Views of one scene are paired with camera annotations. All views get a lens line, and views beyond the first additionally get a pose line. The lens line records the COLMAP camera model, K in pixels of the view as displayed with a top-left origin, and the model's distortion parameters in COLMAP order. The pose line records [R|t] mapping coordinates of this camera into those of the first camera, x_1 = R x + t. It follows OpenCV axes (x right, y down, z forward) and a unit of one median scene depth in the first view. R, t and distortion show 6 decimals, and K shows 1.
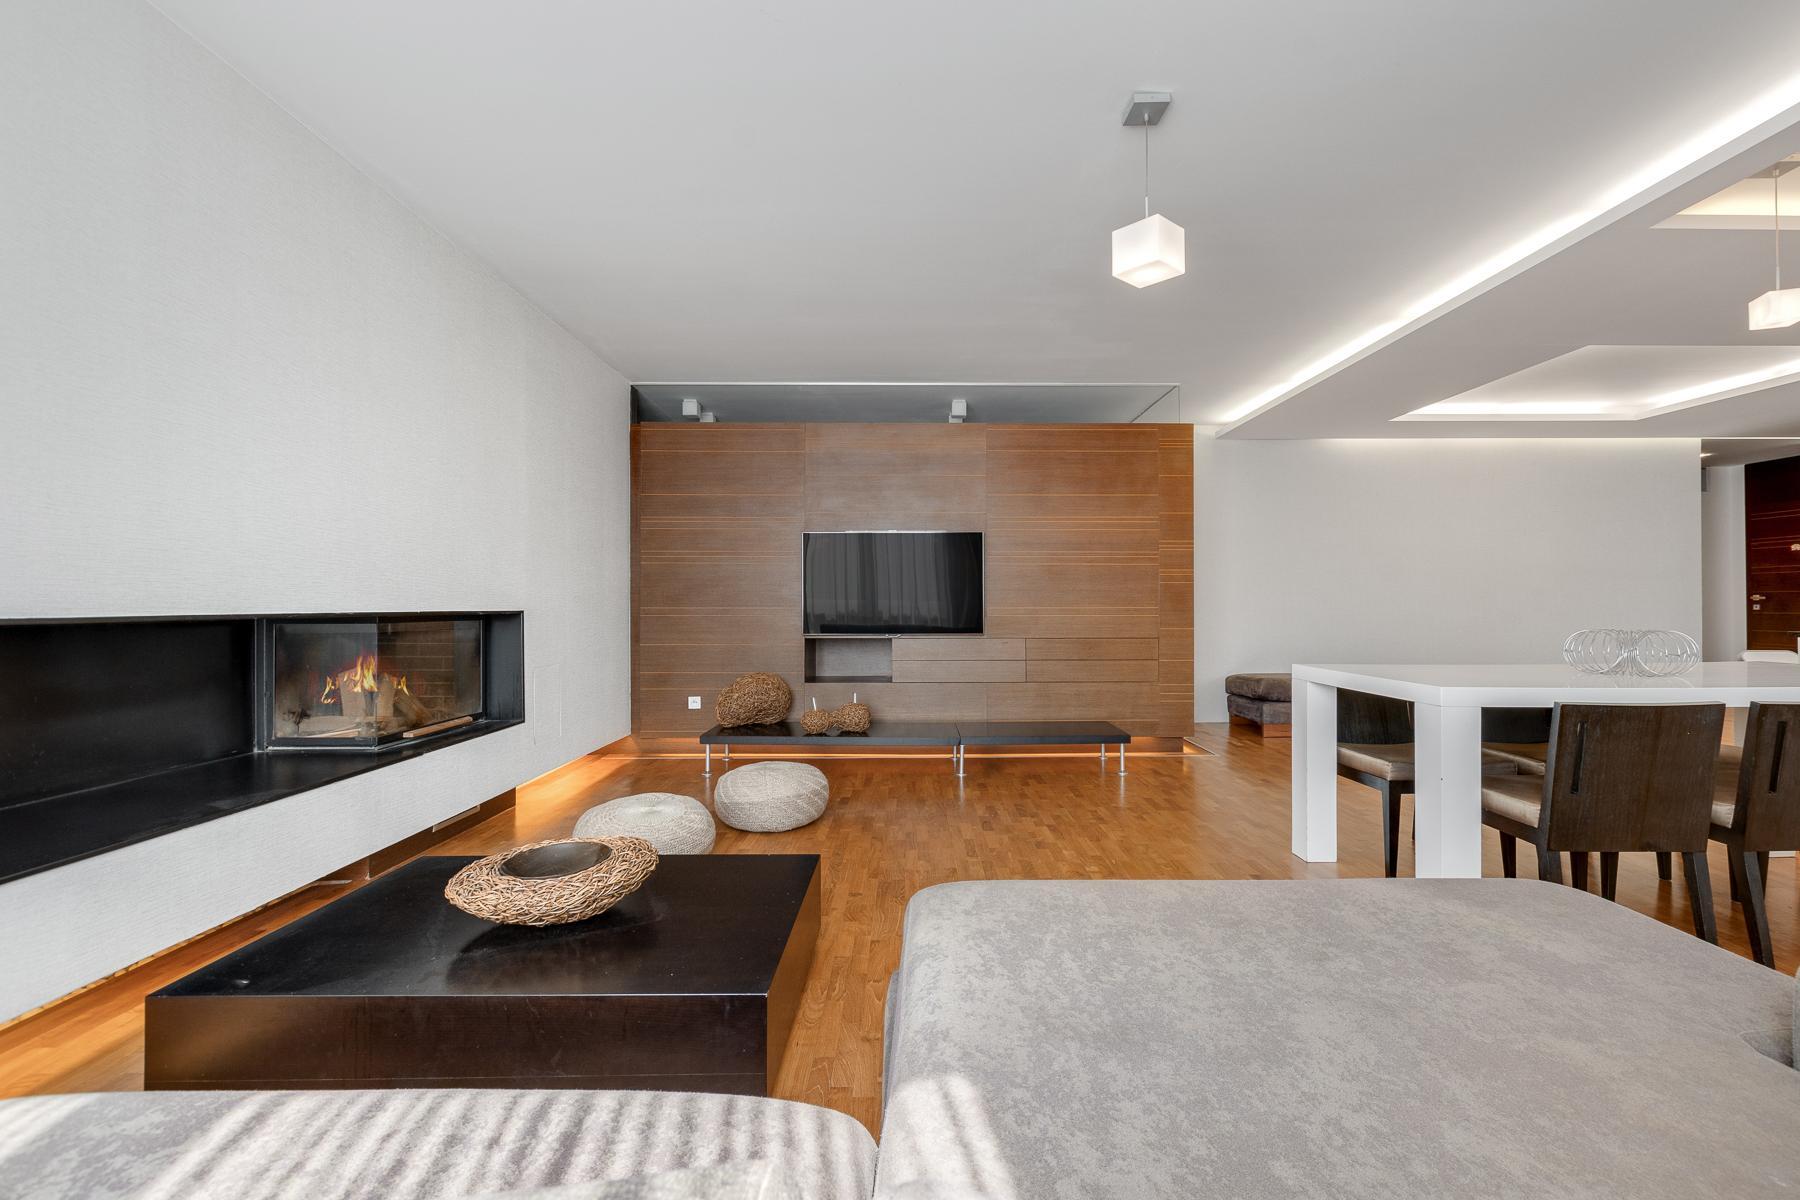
lens RADIAL K [[776.5, 0, 919.4], [0, 776.5, 598.6], [0, 0, 1]] dist [0.001647, -0.000148]
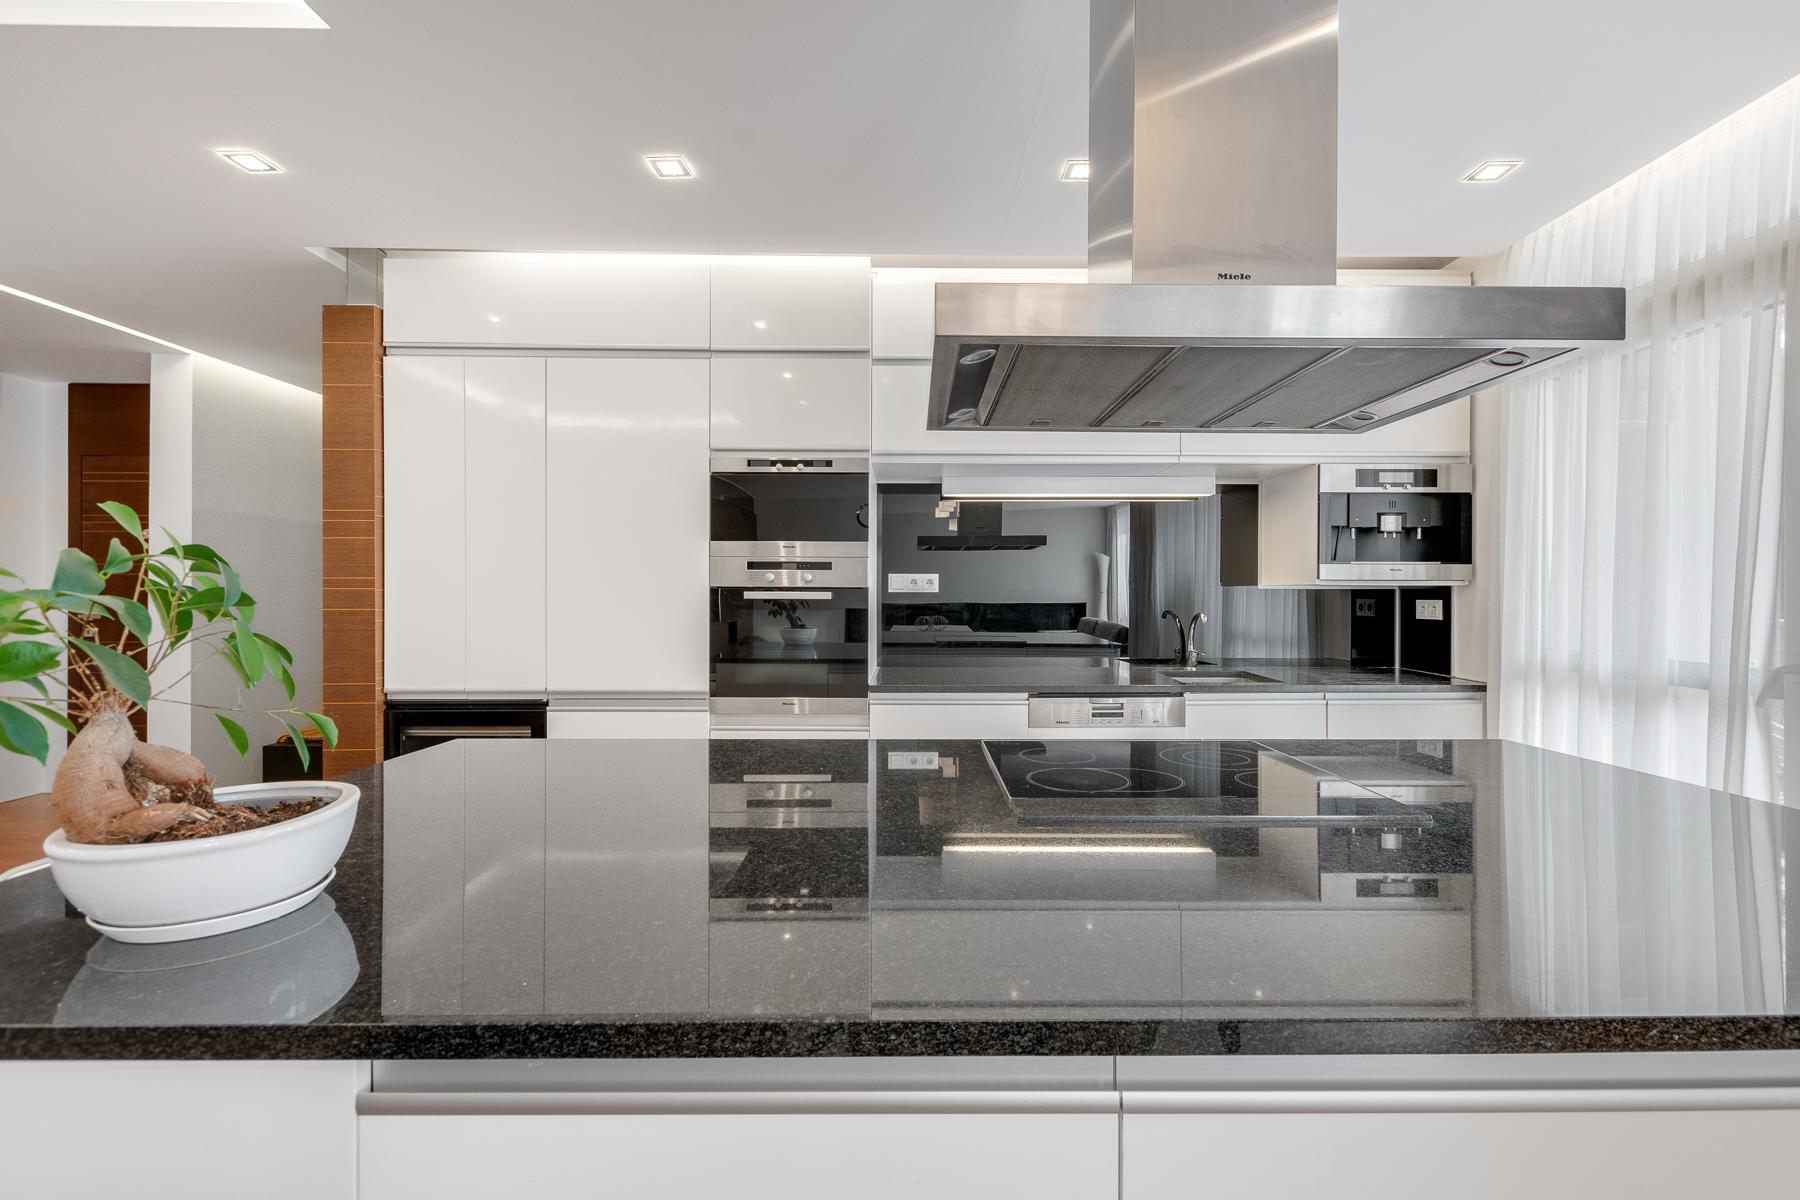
lens RADIAL K [[776.5, 0, 919.4], [0, 776.5, 598.6], [0, 0, 1]] dist [0.001647, -0.000148]
pose [[-0.003098, 0.001039, 0.999995, 0.744743], [-0.009956, 0.999950, -0.001070, -0.030407], [-0.999946, -0.009959, -0.003088, 0.571354]]
